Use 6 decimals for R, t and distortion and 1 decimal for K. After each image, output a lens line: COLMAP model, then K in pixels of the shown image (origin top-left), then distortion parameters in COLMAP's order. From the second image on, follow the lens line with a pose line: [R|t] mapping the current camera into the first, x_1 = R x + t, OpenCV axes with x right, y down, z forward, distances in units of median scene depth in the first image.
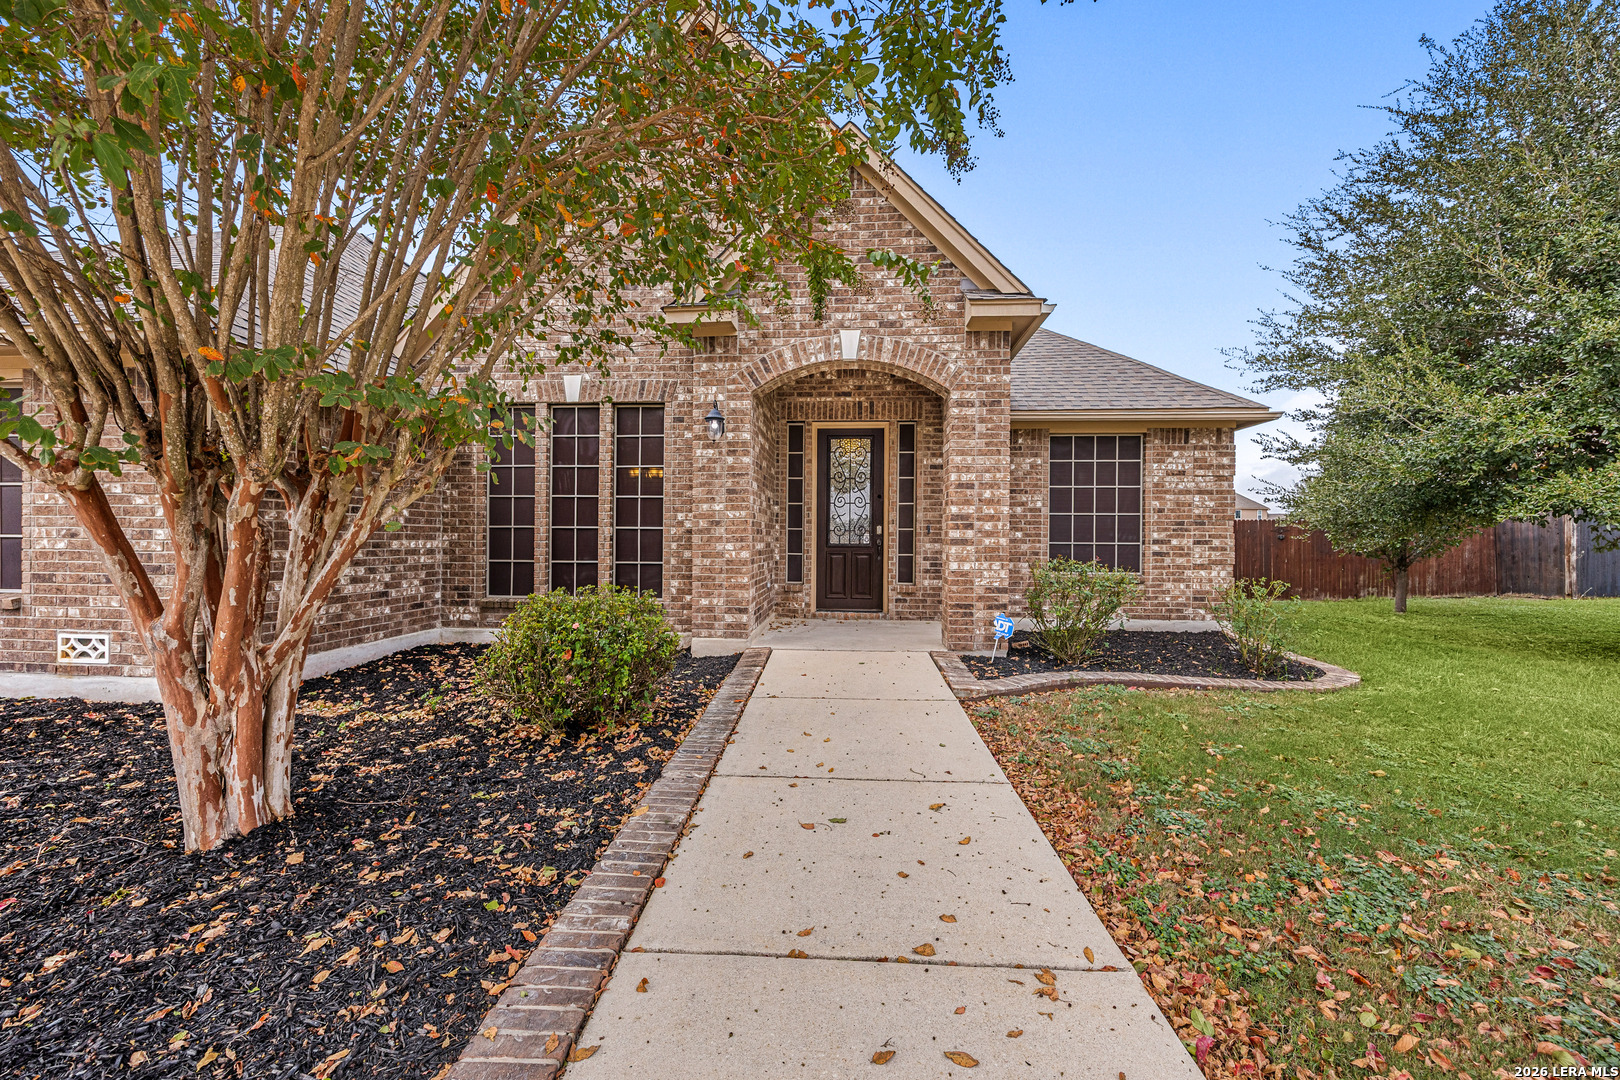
lens RADIAL K [[631.0, 0, 790.1], [0, 631.0, 544.5], [0, 0, 1]] dist [-0.001619, 0.000179]
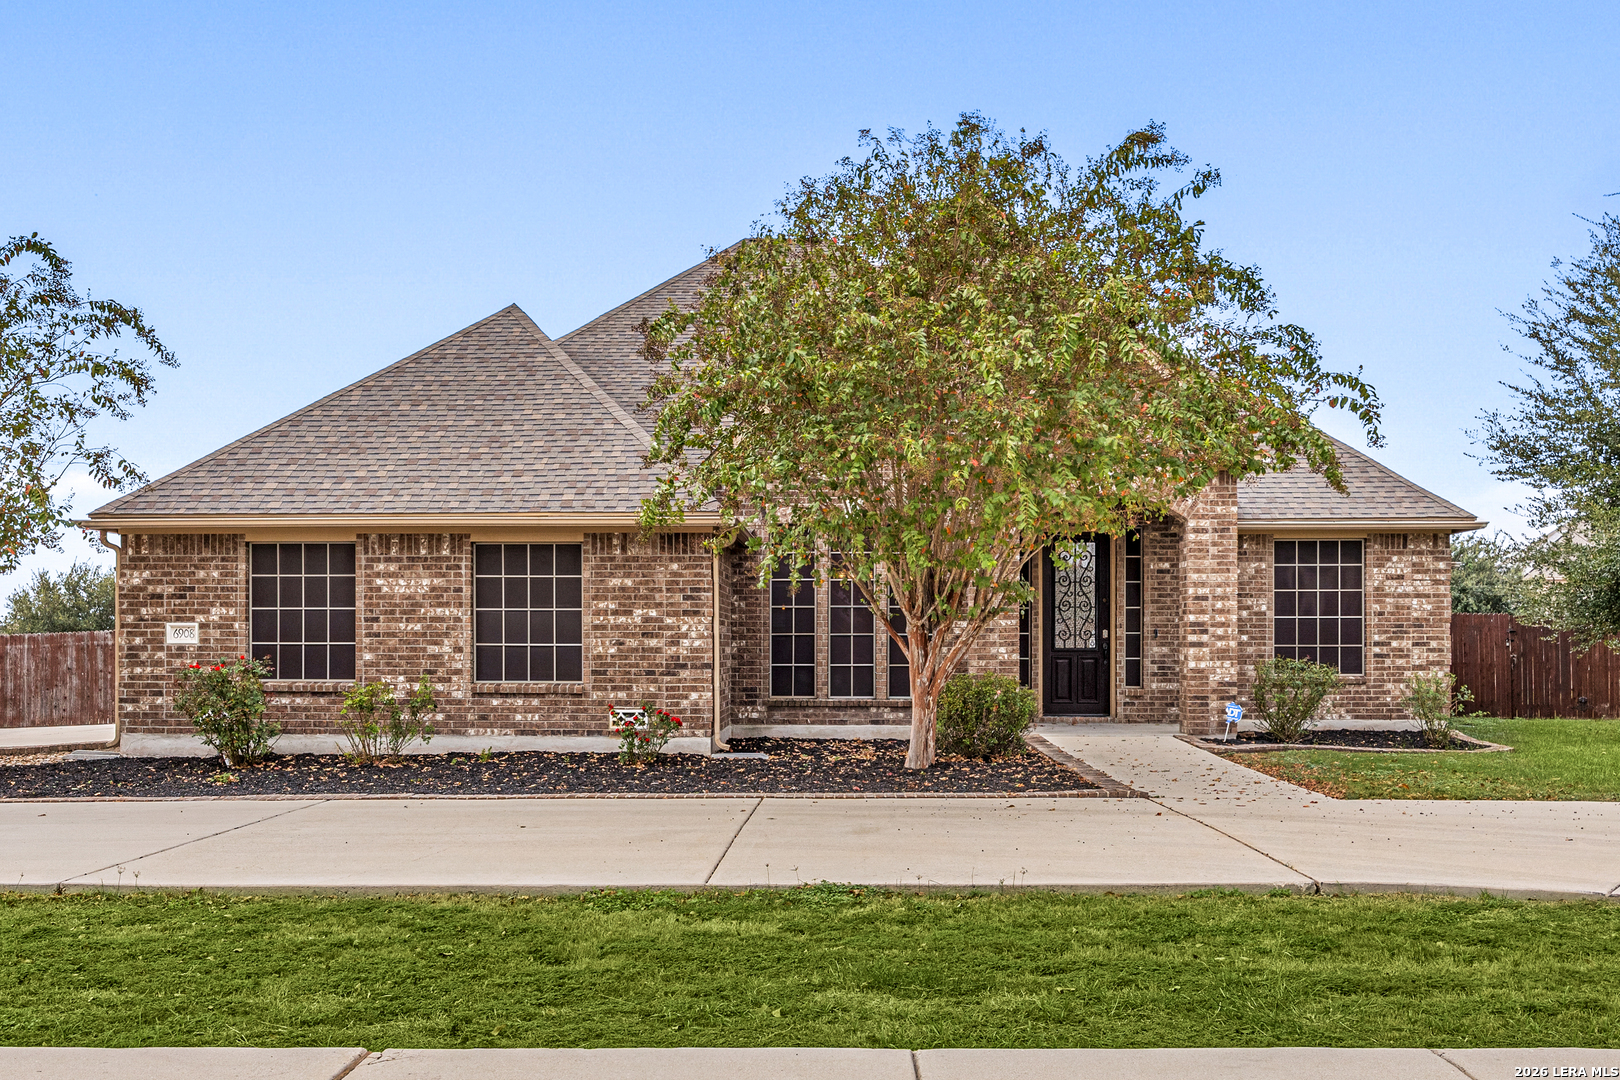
lens RADIAL K [[1297.7, 0, 807.3], [0, 1297.7, 652.7], [0, 0, 1]] dist [0.003001, 0.005587]
pose [[0.999658, -0.007333, 0.025093, -0.483713], [0.007416, 0.999967, -0.003205, 0.012308], [-0.025069, 0.003389, 0.999680, -1.315056]]
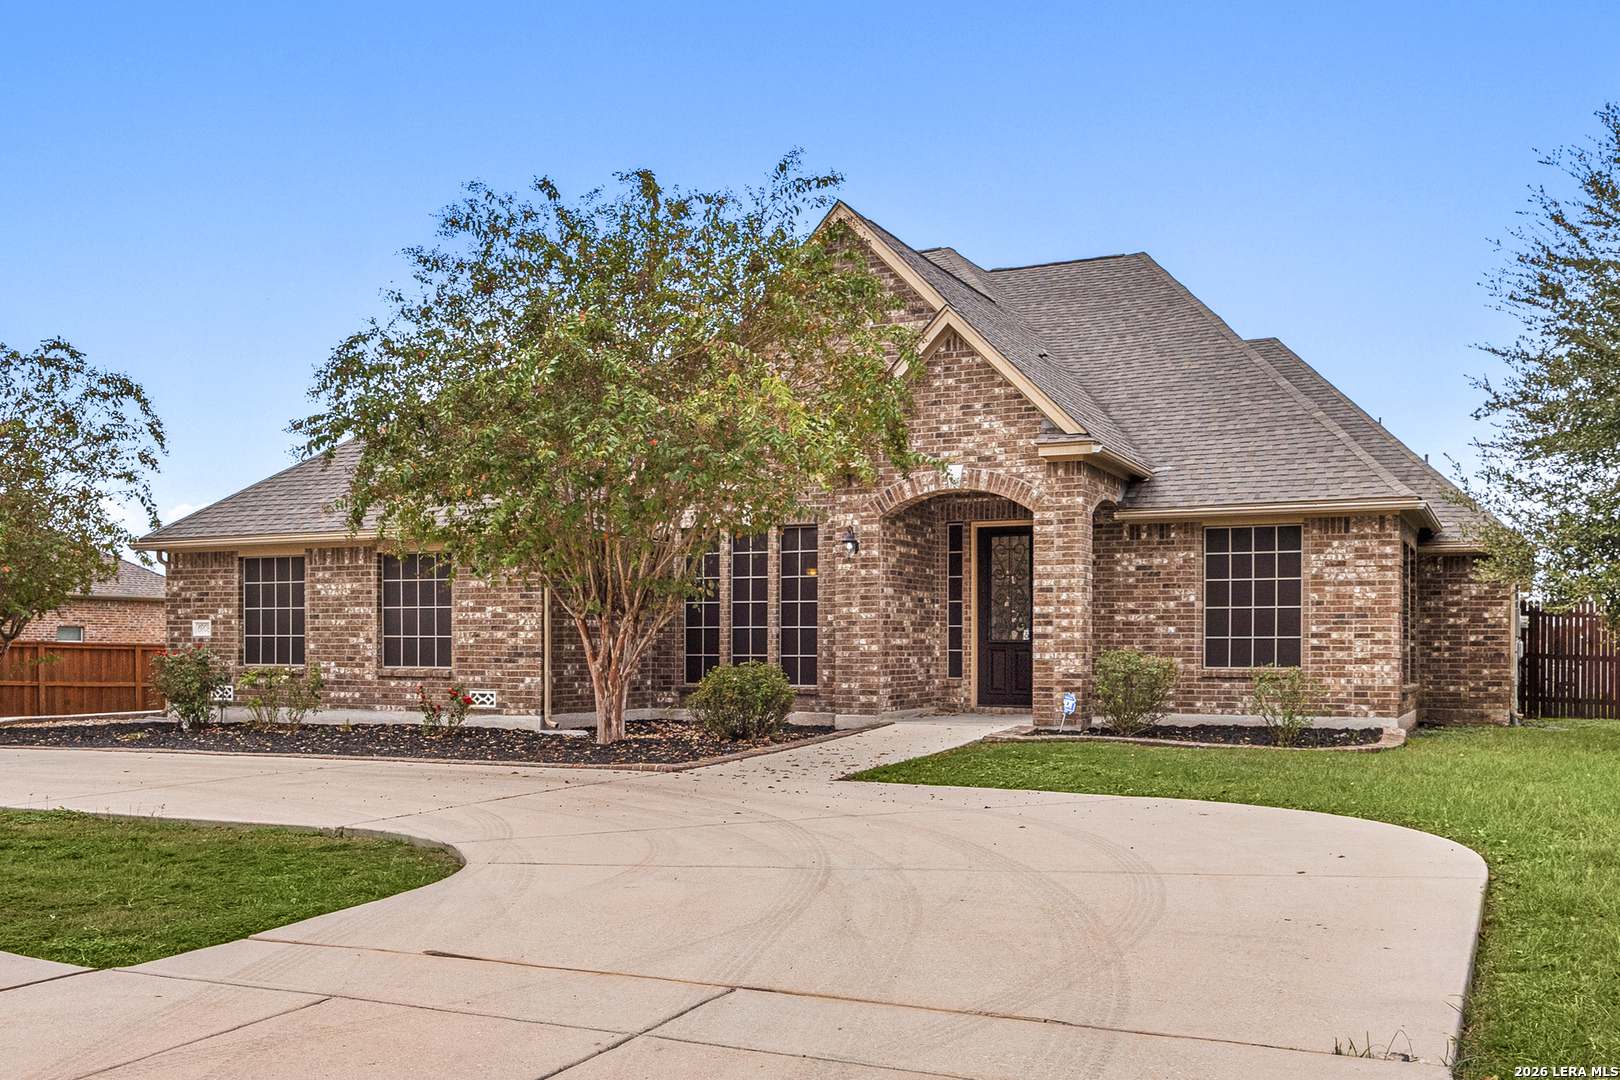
lens RADIAL K [[1283.9, 0, 802.4], [0, 1283.9, 661.7], [0, 0, 1]] dist [0.005951, -0.004535]
pose [[0.944679, -0.002118, -0.327991, 0.578144], [0.003909, 0.999981, 0.004802, 0.028337], [0.327974, -0.005819, 0.944669, -1.335452]]
